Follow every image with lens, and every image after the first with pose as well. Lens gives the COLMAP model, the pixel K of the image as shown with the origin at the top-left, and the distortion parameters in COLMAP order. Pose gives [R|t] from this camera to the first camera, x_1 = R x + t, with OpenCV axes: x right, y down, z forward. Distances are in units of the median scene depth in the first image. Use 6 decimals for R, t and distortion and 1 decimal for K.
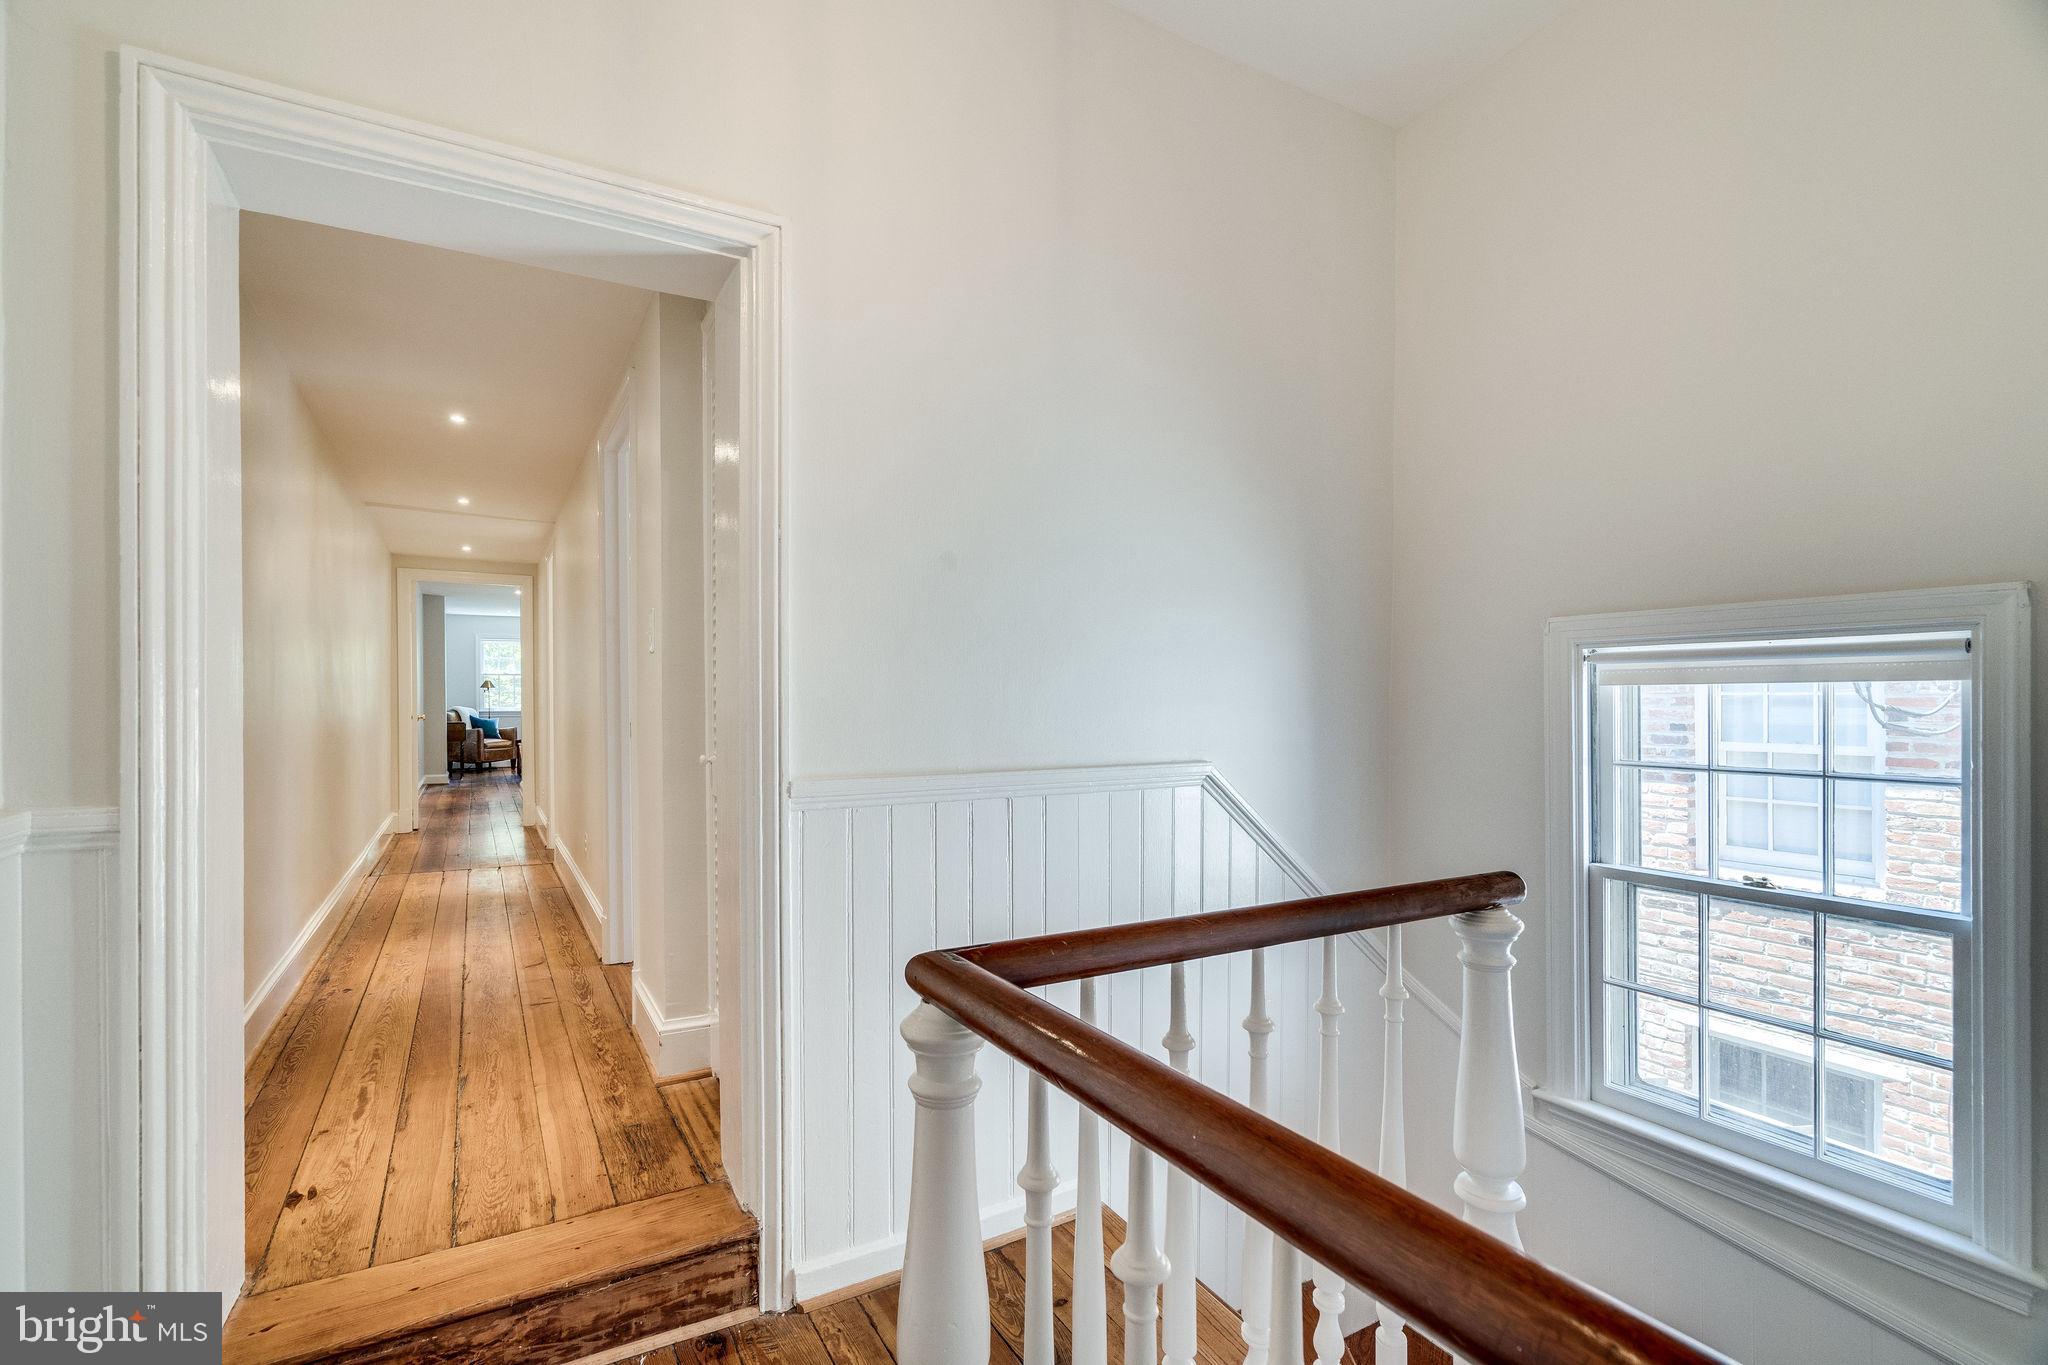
lens RADIAL K [[930.1, 0, 1017.6], [0, 930.1, 701.6], [0, 0, 1]] dist [-0.004337, -0.000185]
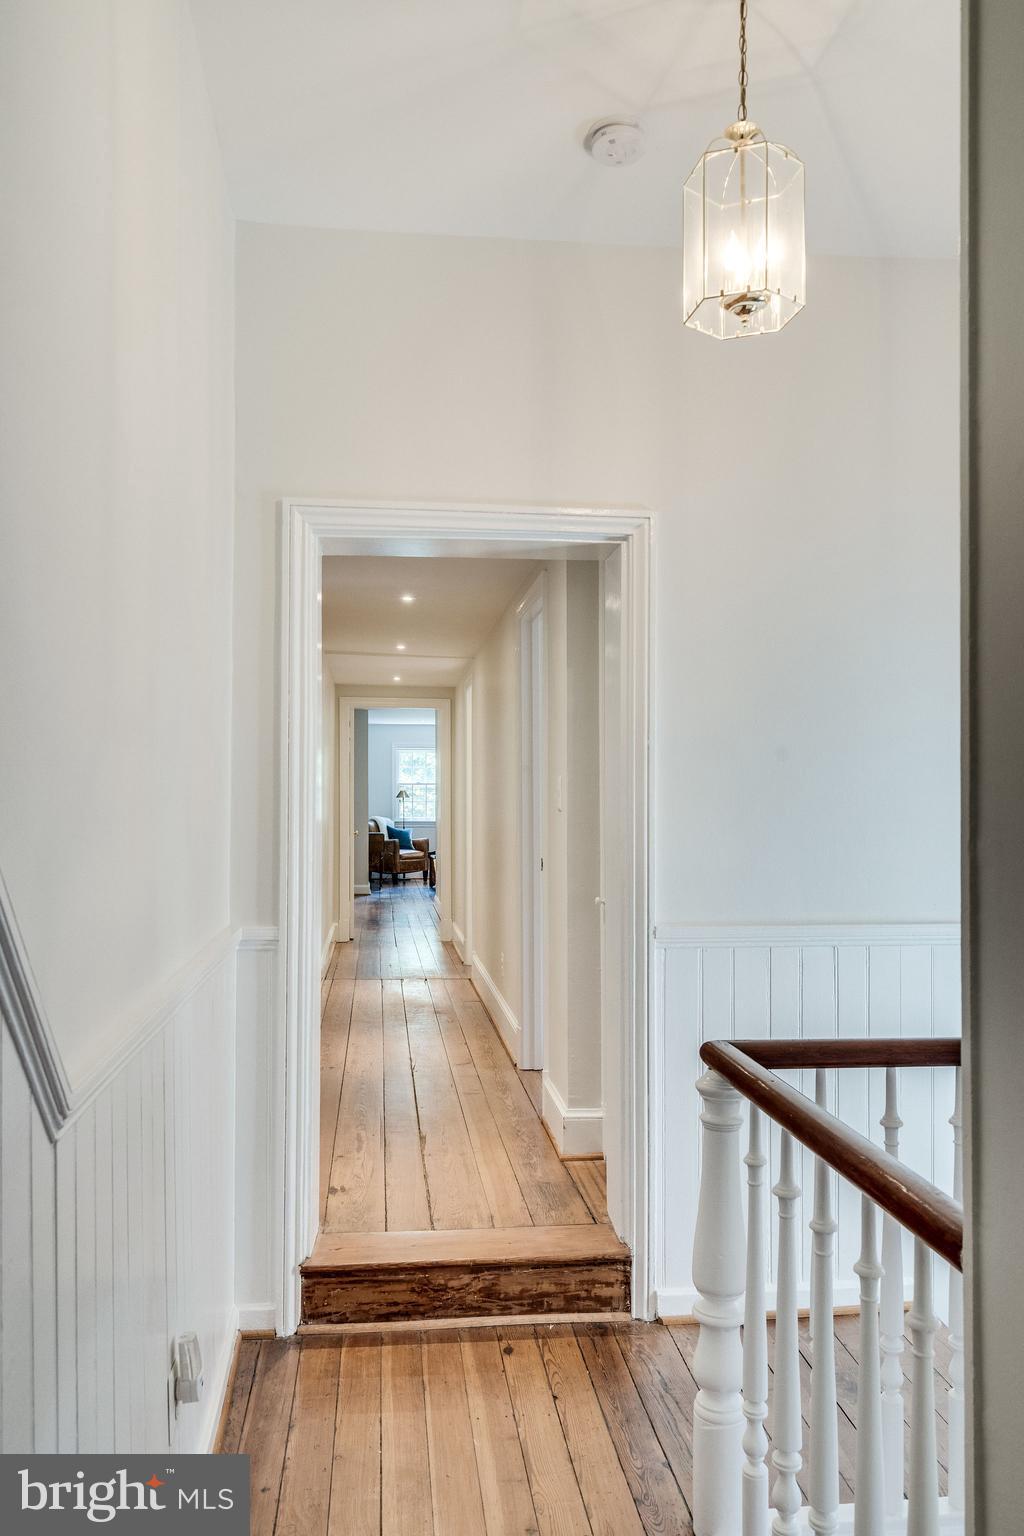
lens RADIAL K [[1184.5, 0, 512.0], [0, 1184.5, 768.0], [0, 0, 1]] dist [-0.028464, 0.000781]
pose [[0.916184, -0.004346, -0.400734, 0.239141], [-0.005714, 0.999698, -0.023906, -0.095610], [0.400717, 0.024192, 0.915883, -0.623259]]
